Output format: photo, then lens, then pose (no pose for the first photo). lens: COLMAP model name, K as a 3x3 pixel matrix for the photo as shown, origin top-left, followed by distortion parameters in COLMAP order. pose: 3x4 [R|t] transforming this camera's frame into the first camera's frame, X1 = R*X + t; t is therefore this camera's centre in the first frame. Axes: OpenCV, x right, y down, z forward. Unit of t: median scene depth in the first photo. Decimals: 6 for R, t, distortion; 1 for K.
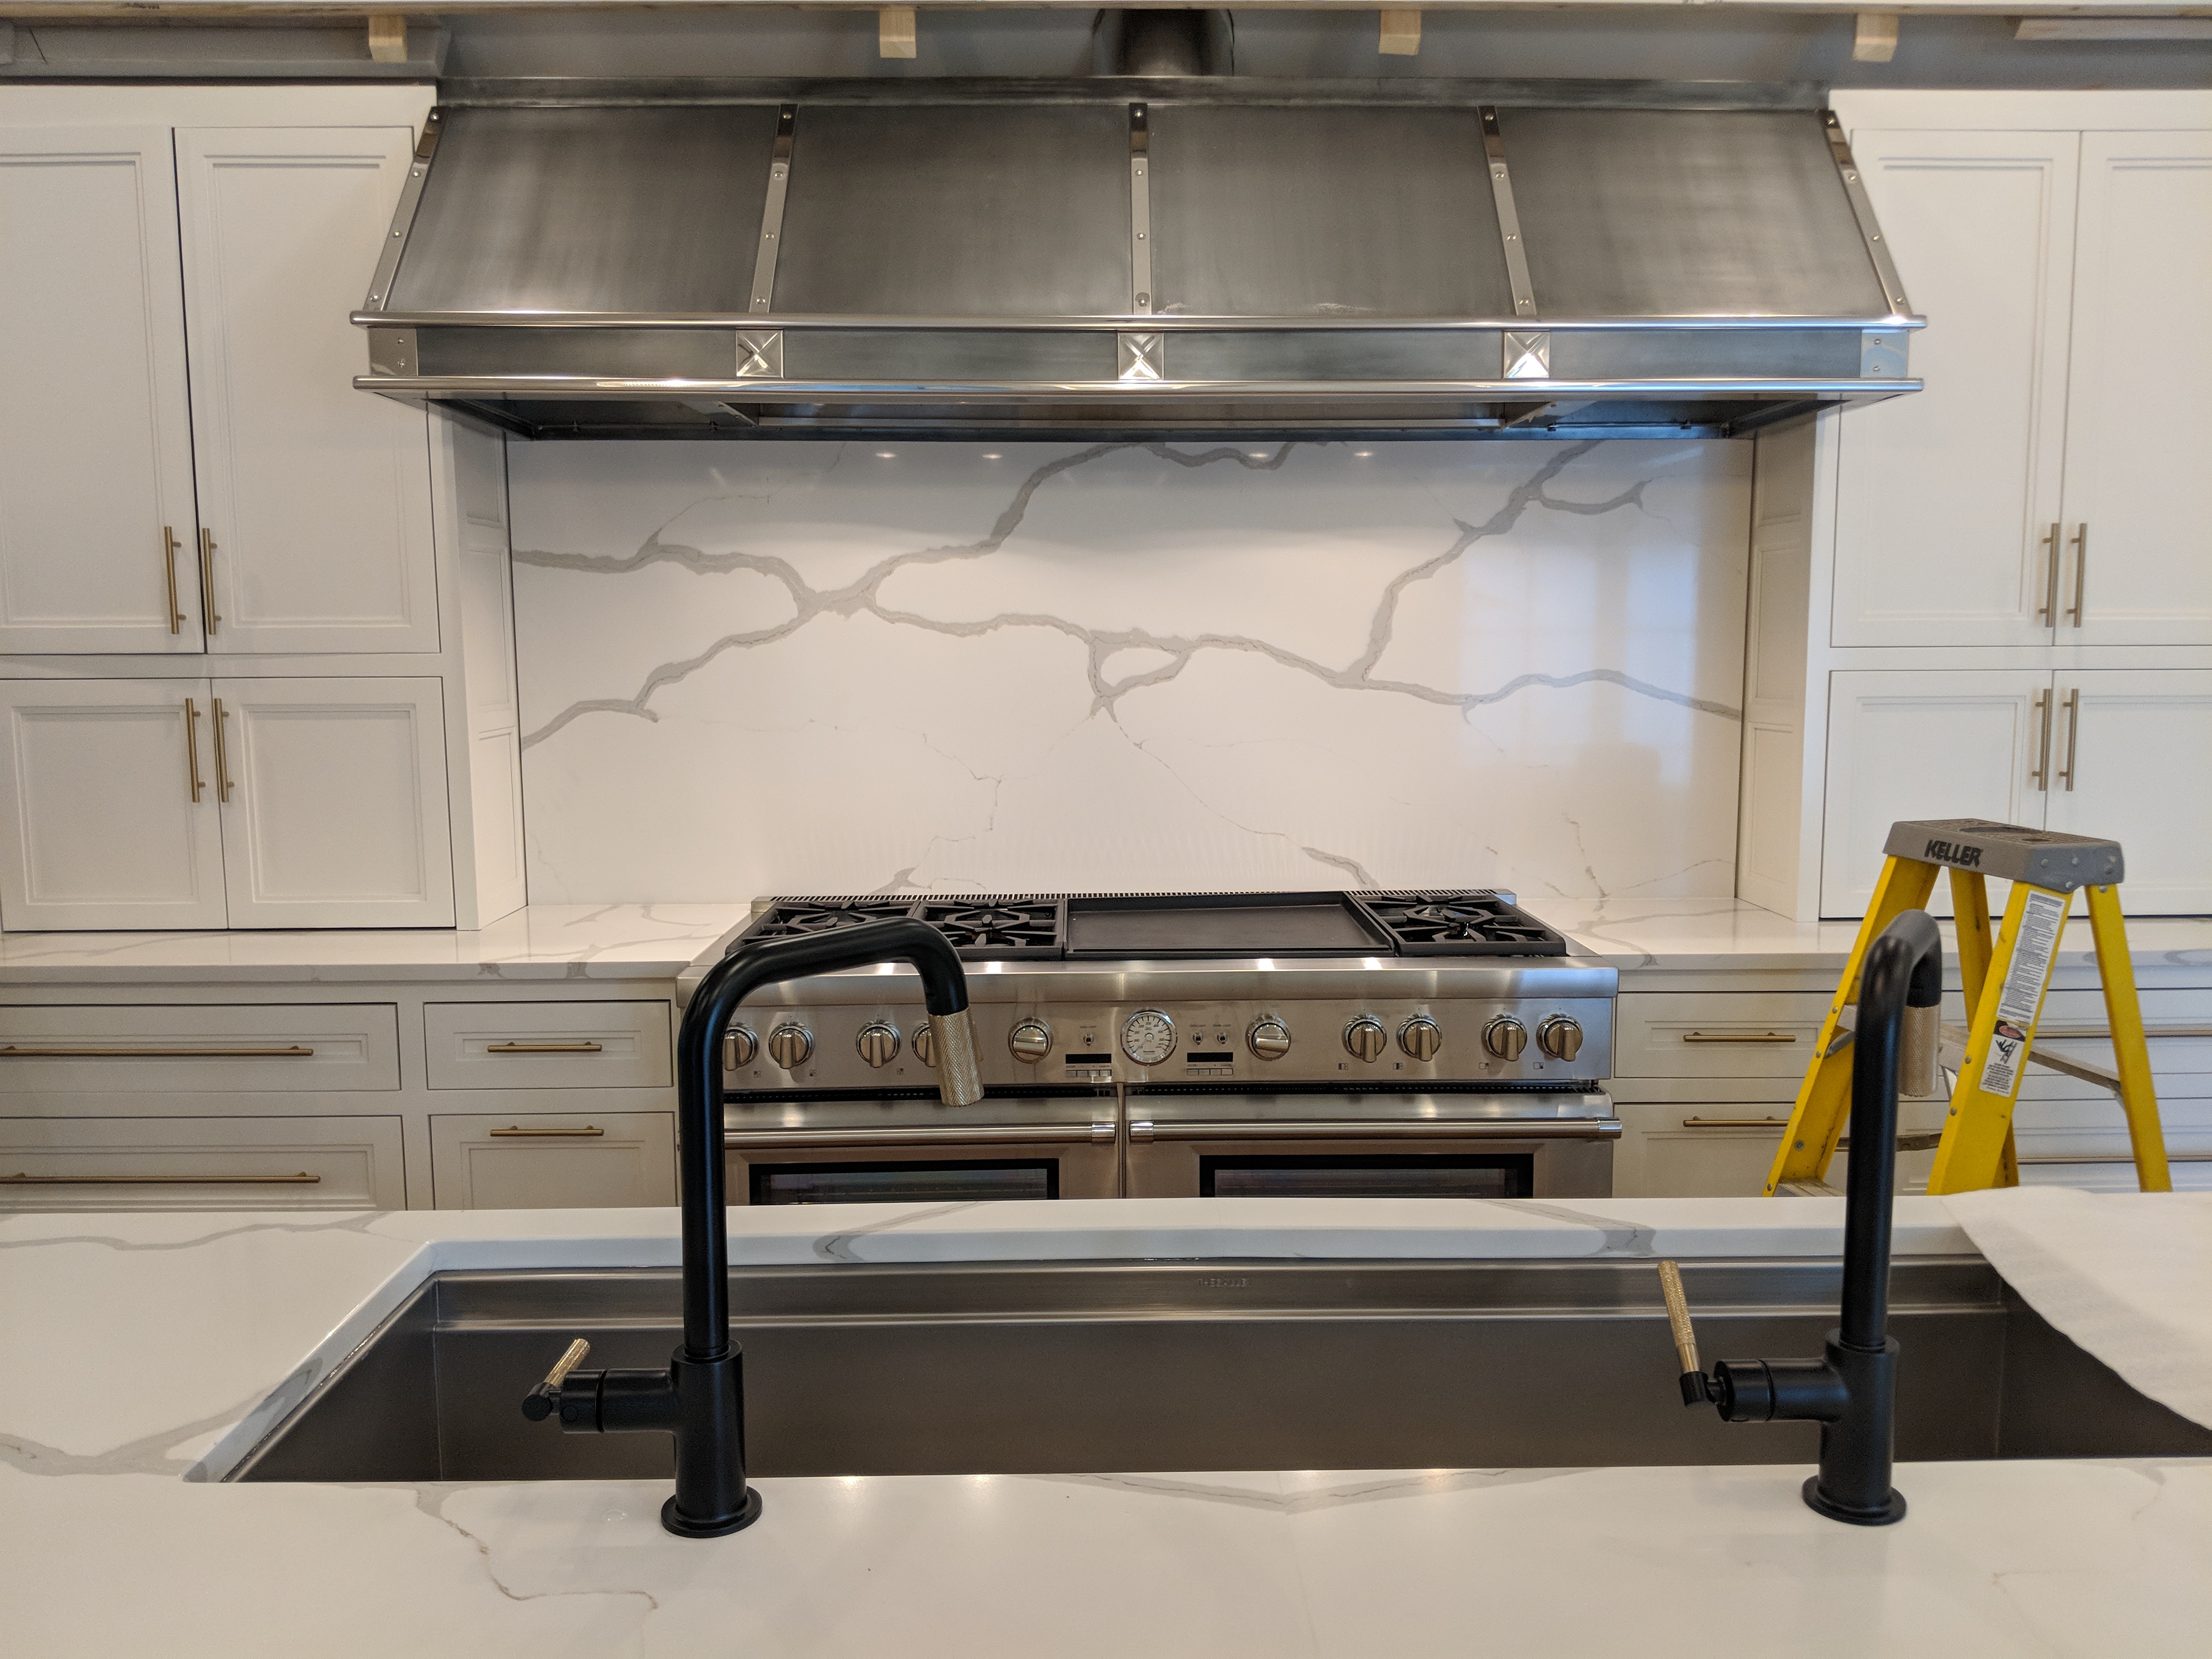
lens RADIAL K [[1767.6, 0, 1045.1], [0, 1767.6, 856.0], [0, 0, 1]] dist [0.049446, -0.081754]
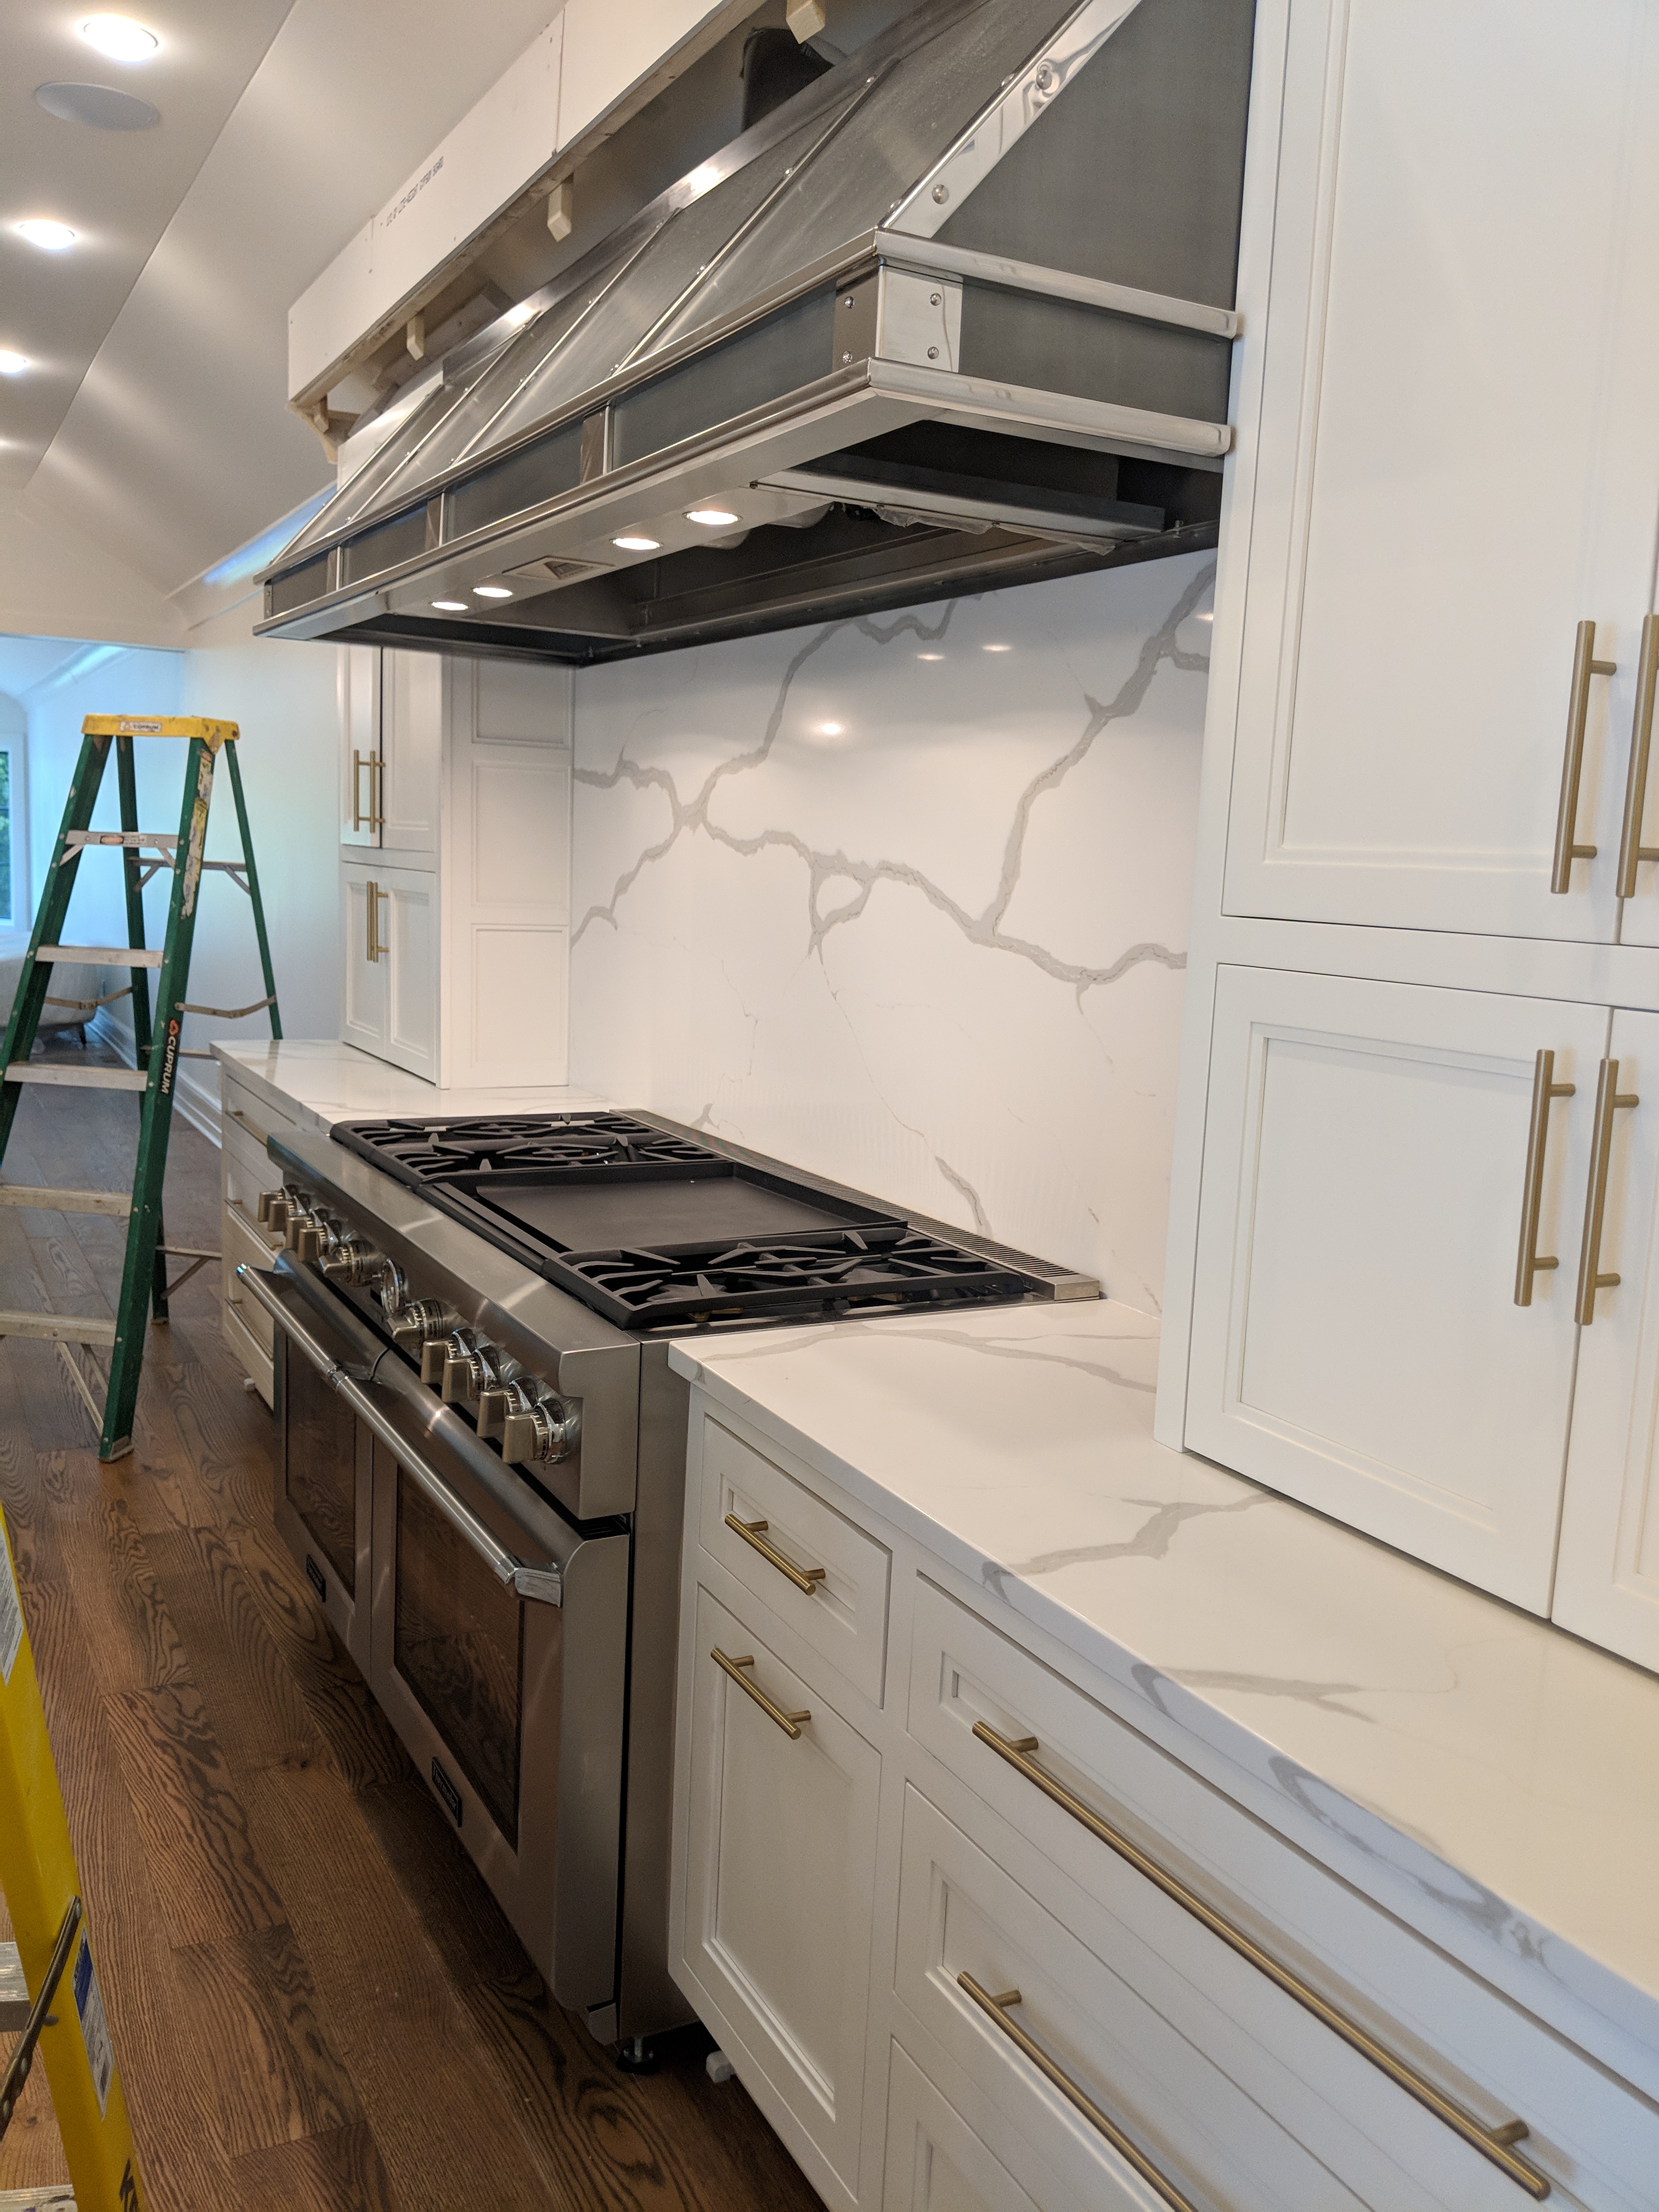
lens RADIAL K [[1767.6, 0, 828.5], [0, 1767.6, 1113.0], [0, 0, 1]] dist [0.049446, -0.081754]
pose [[0.457760, 0.153604, -0.875706, 0.779009], [-0.151074, 0.984077, 0.093641, -0.086314], [0.876146, 0.089431, 0.473677, 0.626099]]
